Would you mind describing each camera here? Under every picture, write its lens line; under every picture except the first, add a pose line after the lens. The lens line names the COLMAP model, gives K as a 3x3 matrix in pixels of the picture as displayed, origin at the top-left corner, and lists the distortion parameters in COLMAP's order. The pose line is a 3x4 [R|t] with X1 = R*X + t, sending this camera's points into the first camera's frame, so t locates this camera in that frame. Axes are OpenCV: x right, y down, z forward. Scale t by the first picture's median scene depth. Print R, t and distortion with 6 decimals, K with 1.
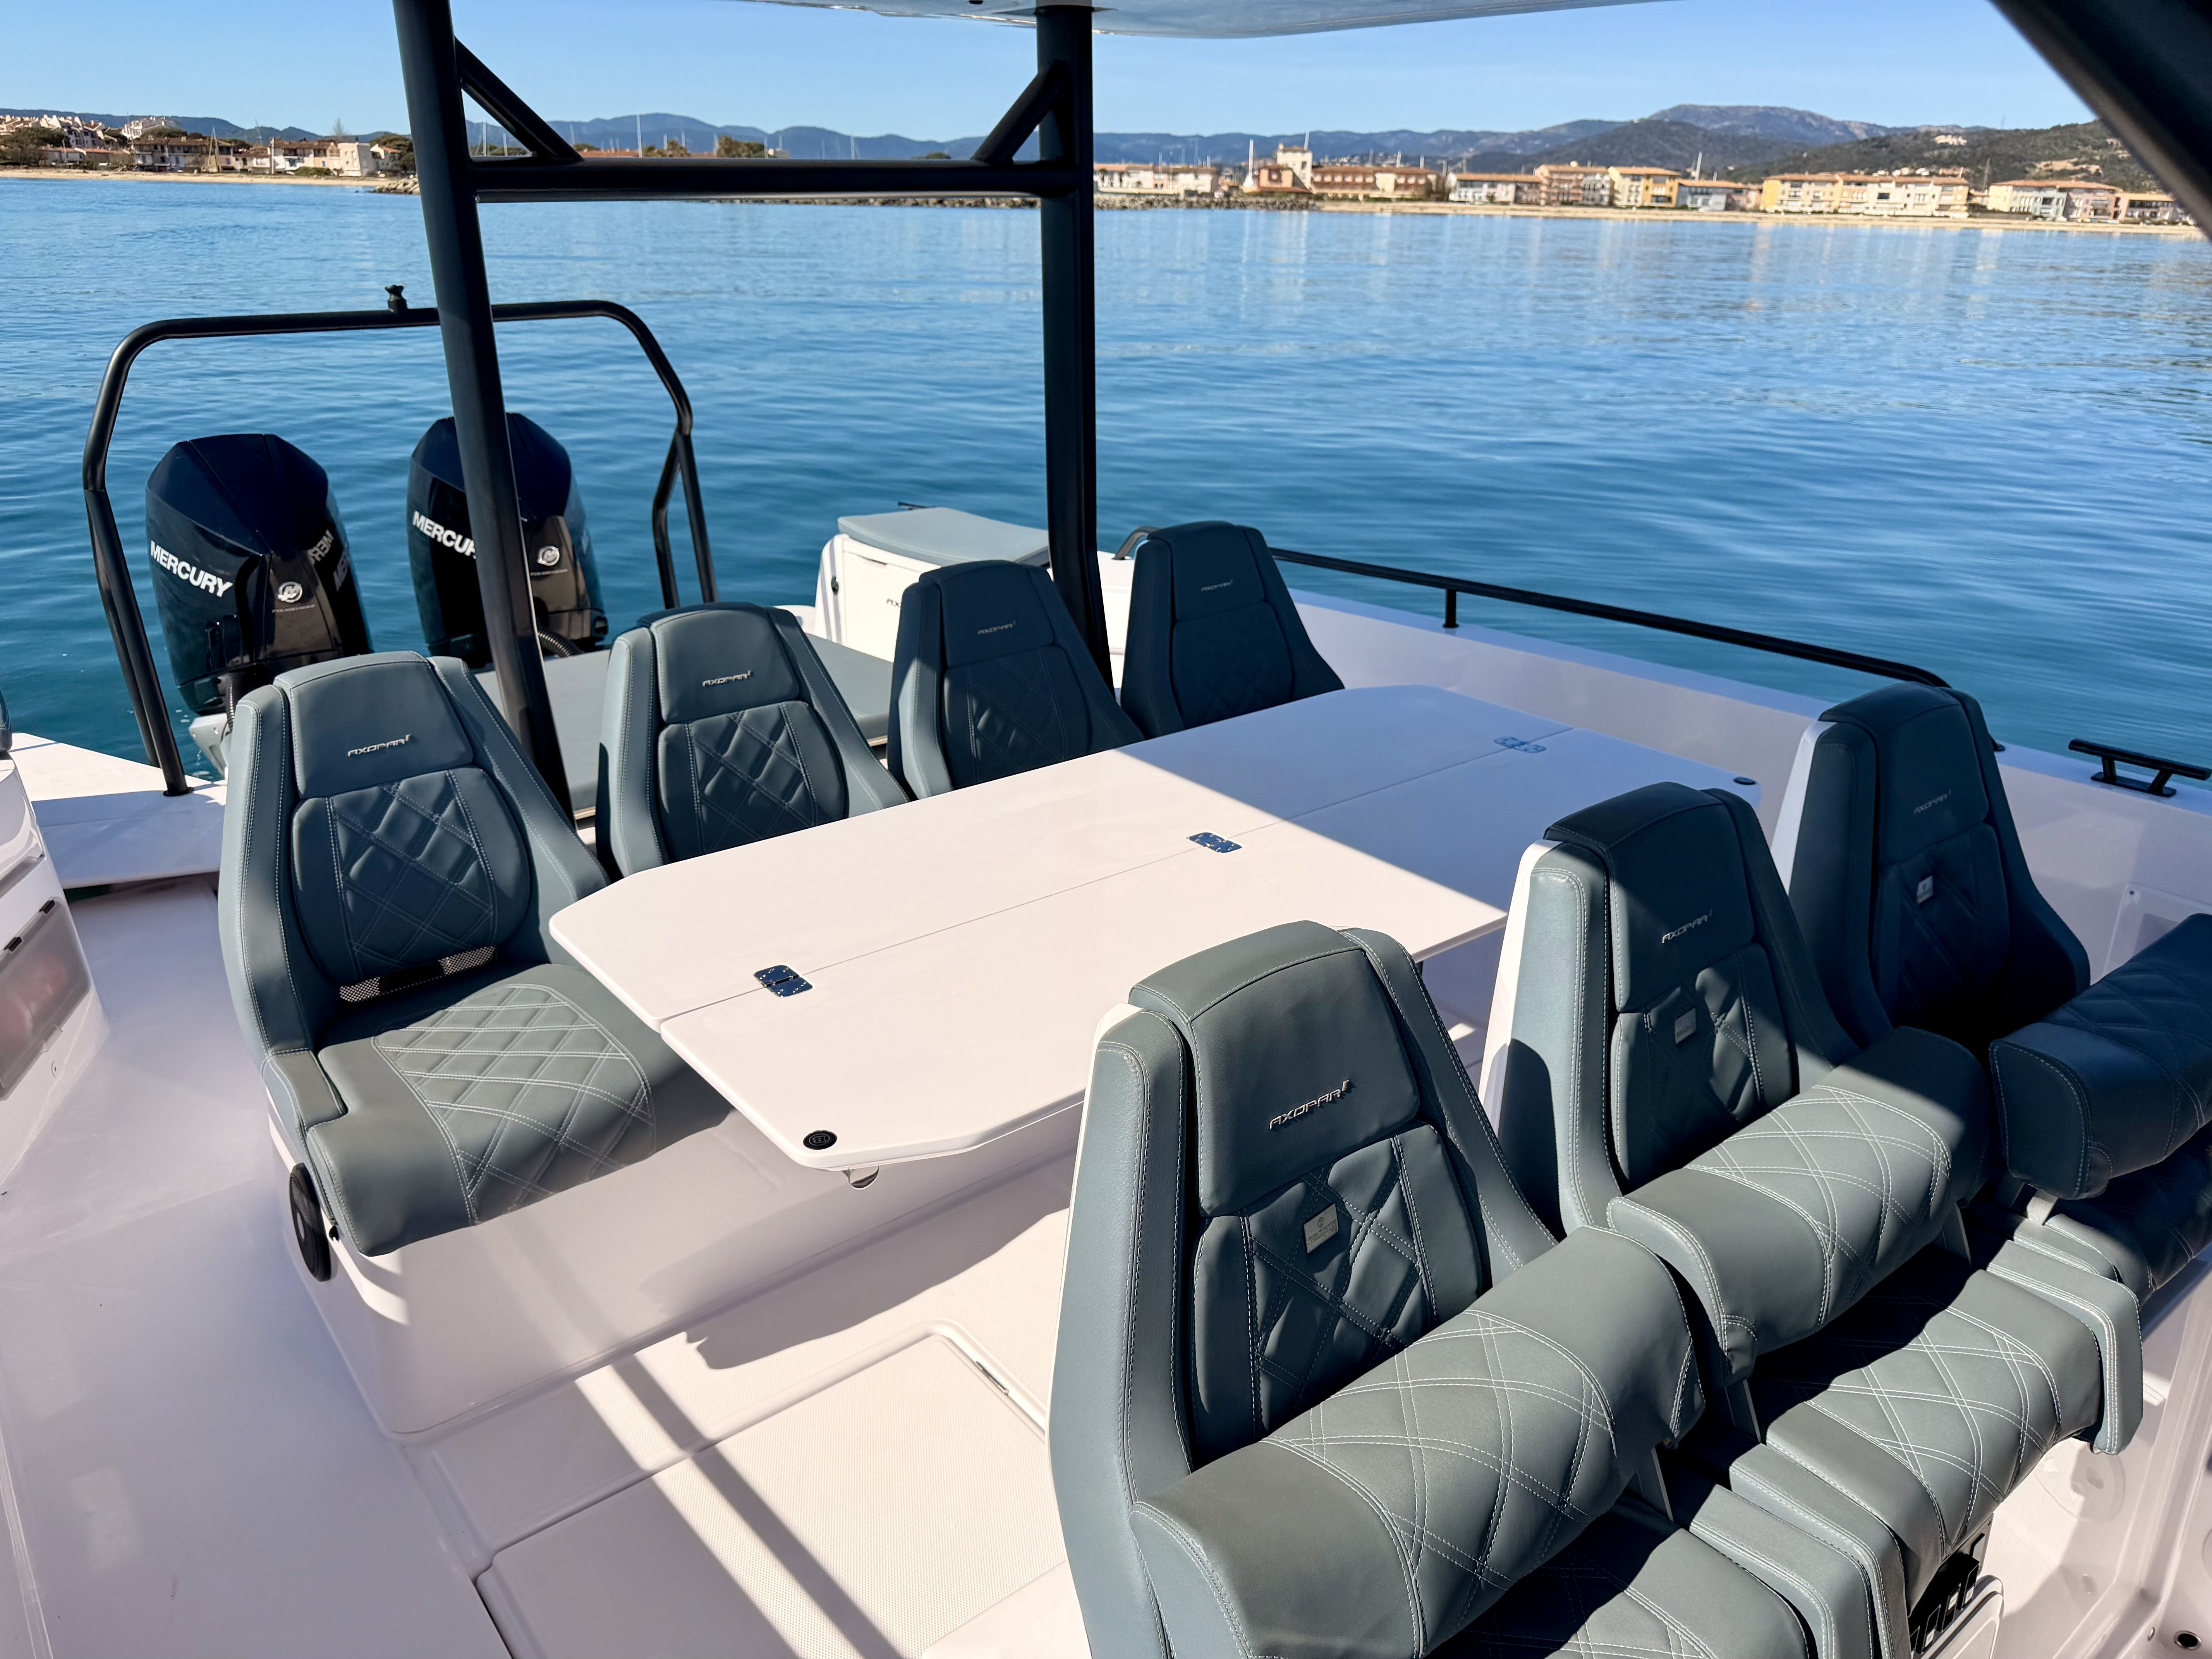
lens RADIAL K [[1555.1, 0, 1106.0], [0, 1555.1, 829.5], [0, 0, 1]] dist [0.016141, -0.006422]
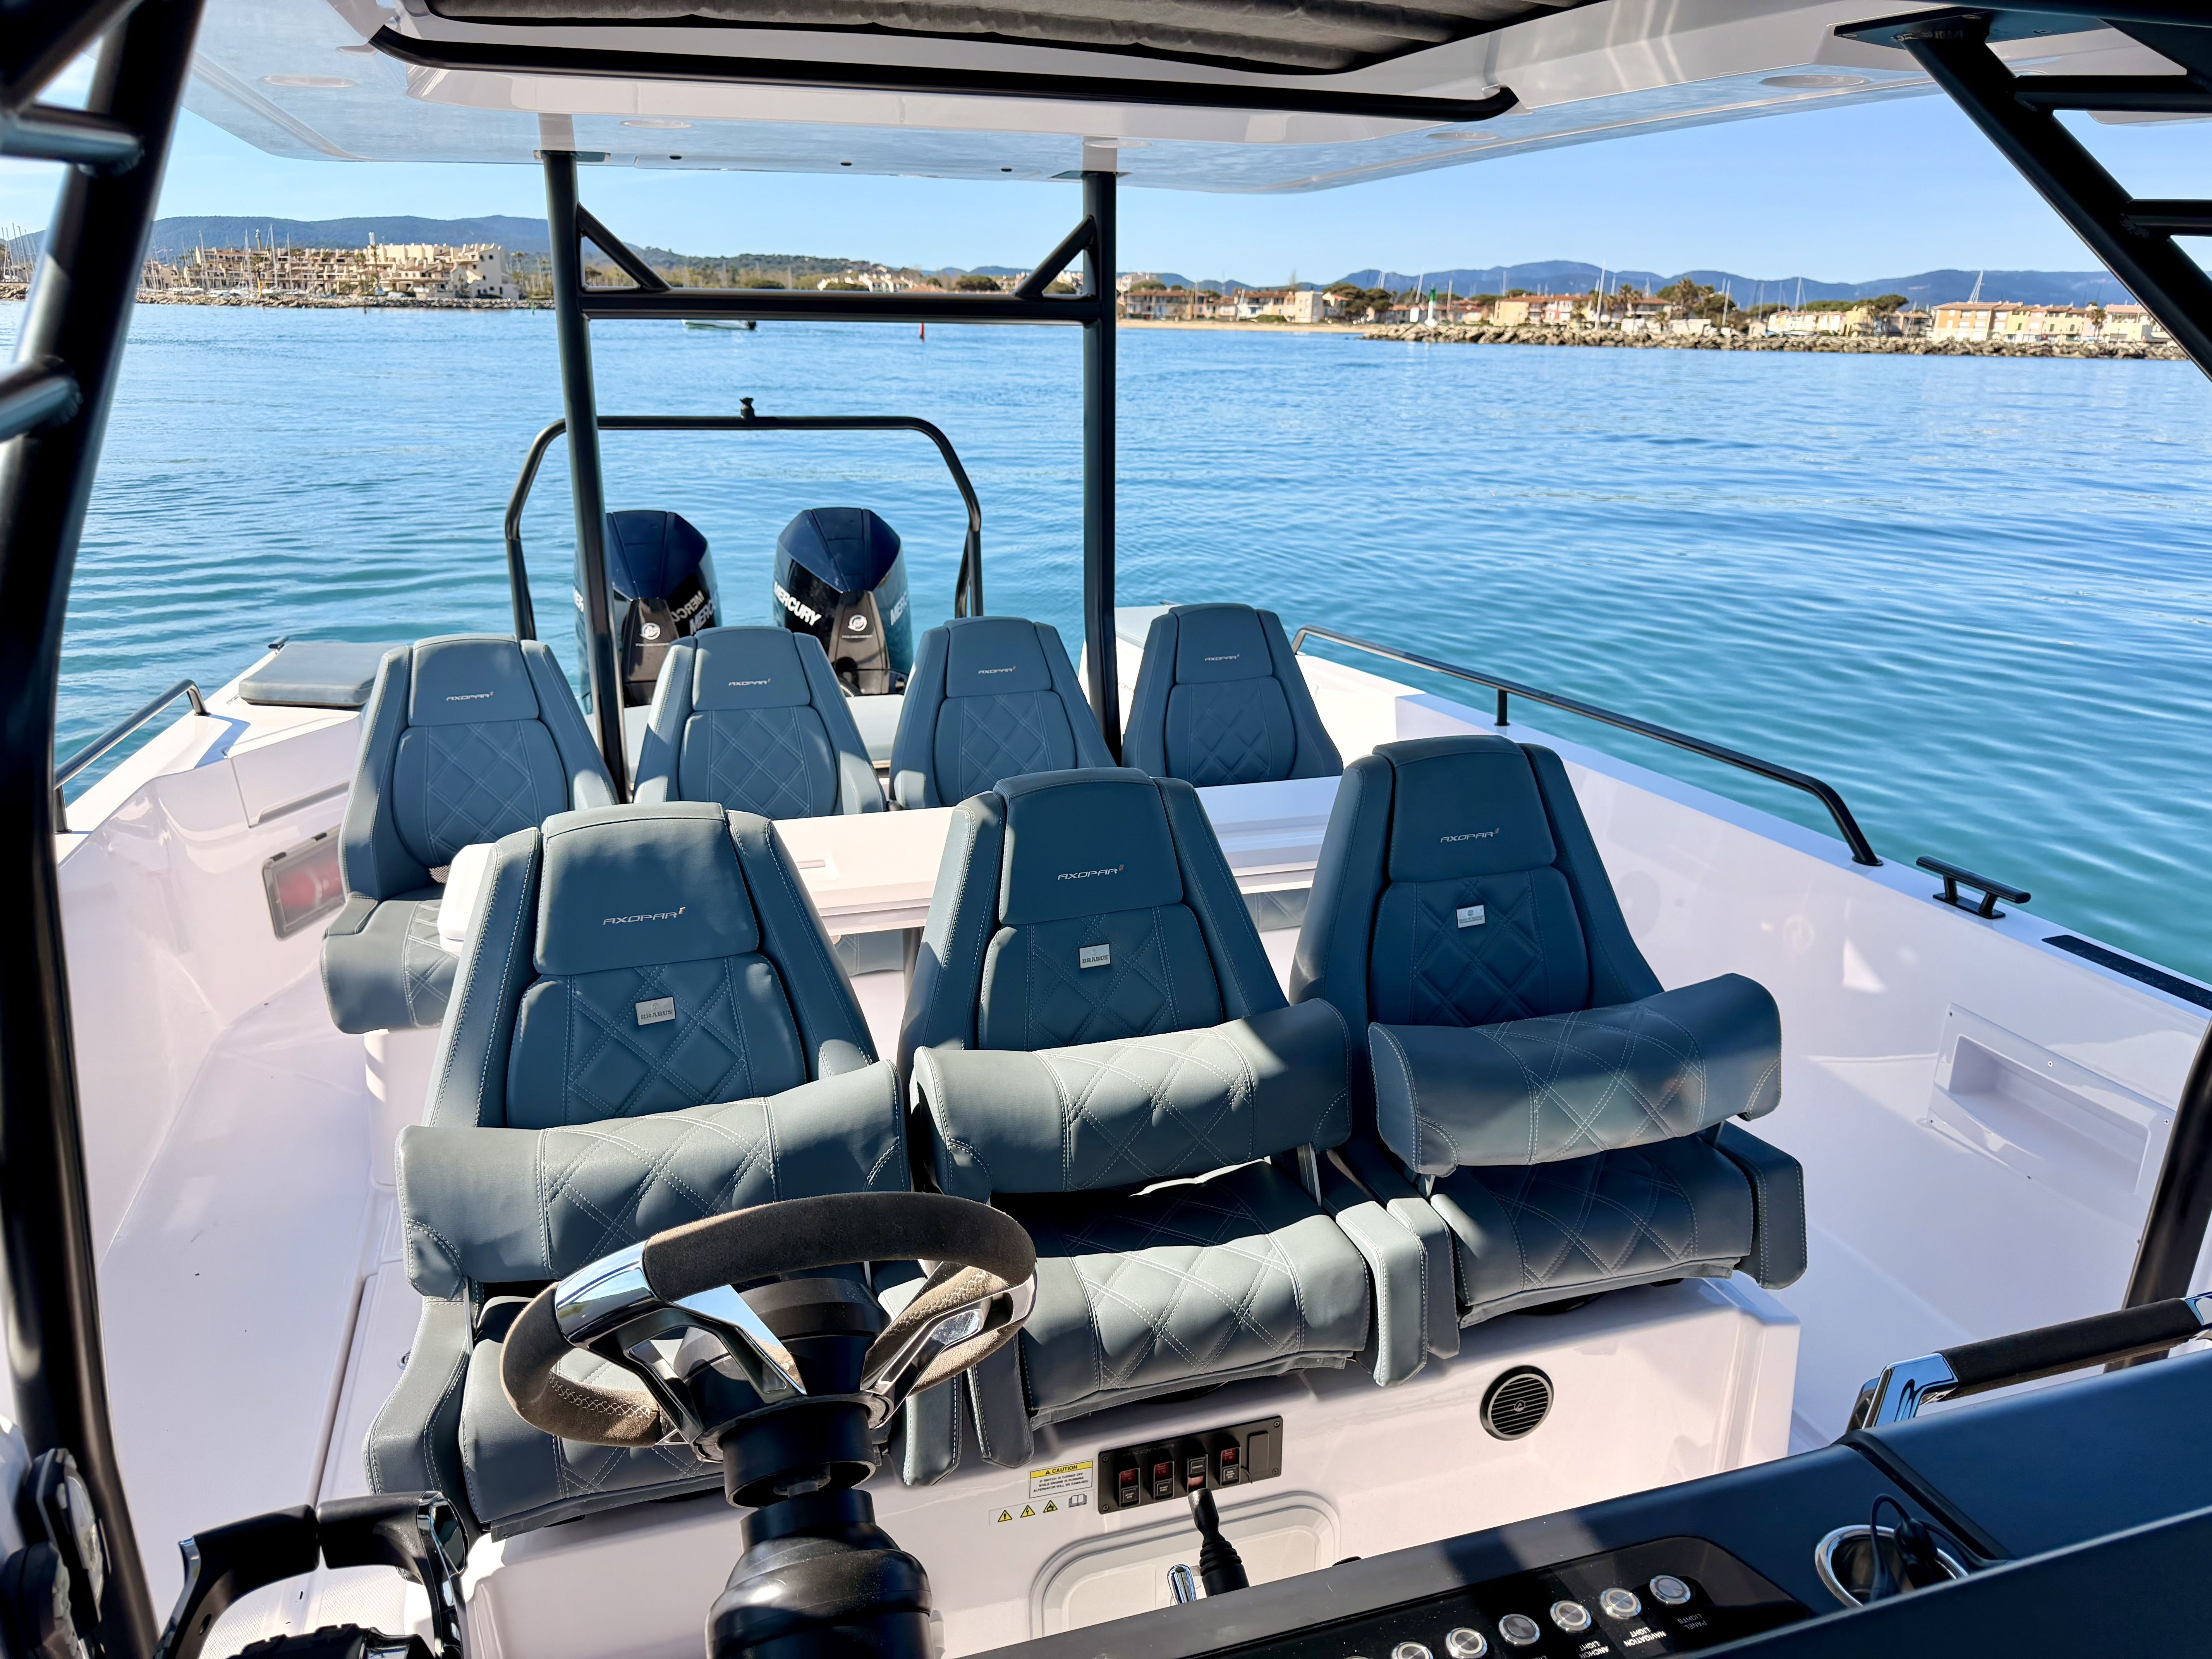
lens RADIAL K [[1555.1, 0, 1106.0], [0, 1555.1, 829.5], [0, 0, 1]] dist [0.016141, -0.006422]
pose [[0.938189, 0.112413, -0.327359, 0.524336], [-0.139452, 0.988394, -0.060252, 0.066799], [0.316787, 0.102178, 0.942977, -0.119235]]
